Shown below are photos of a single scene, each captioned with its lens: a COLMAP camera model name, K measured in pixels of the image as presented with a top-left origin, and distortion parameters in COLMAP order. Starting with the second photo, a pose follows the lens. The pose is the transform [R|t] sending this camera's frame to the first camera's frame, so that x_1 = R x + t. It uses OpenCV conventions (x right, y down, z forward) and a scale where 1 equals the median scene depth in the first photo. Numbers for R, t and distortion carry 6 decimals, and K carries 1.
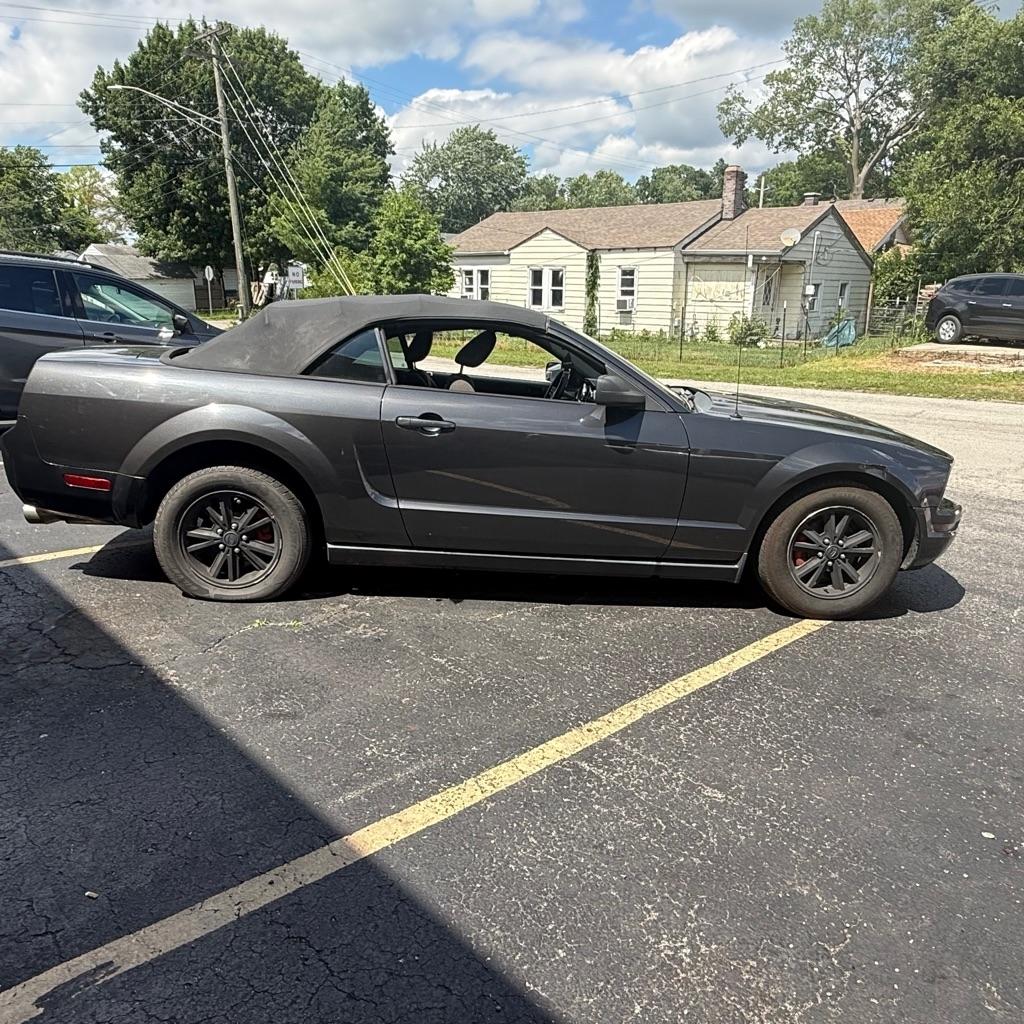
lens RADIAL K [[802.7, 0, 512.0], [0, 802.7, 512.0], [0, 0, 1]] dist [-0.004167, 0.008801]
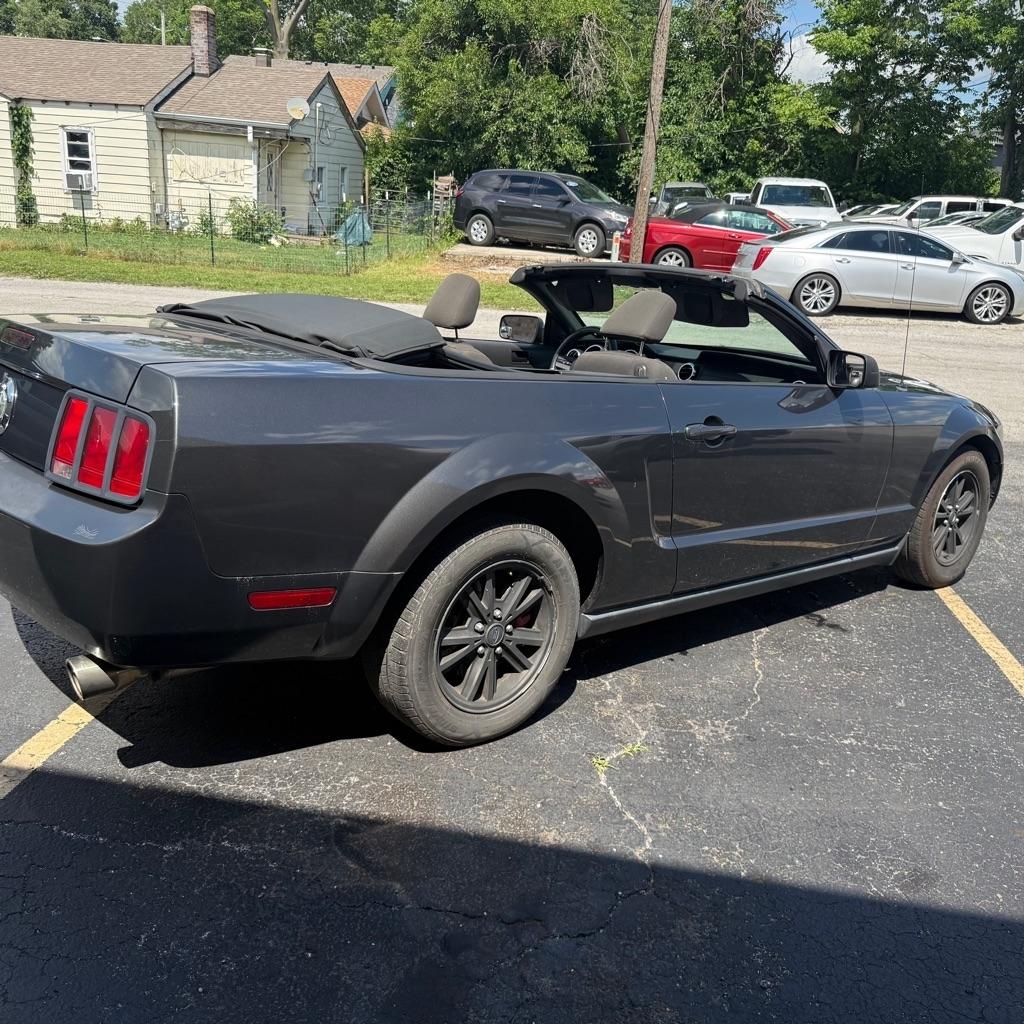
lens RADIAL K [[997.2, 0, 512.0], [0, 997.2, 512.0], [0, 0, 1]] dist [-0.017151, -0.025839]
pose [[0.801360, -0.139956, 0.581579, -0.109258], [0.097137, 0.989786, 0.104345, -0.020337], [-0.590242, -0.027125, 0.806770, 0.047389]]
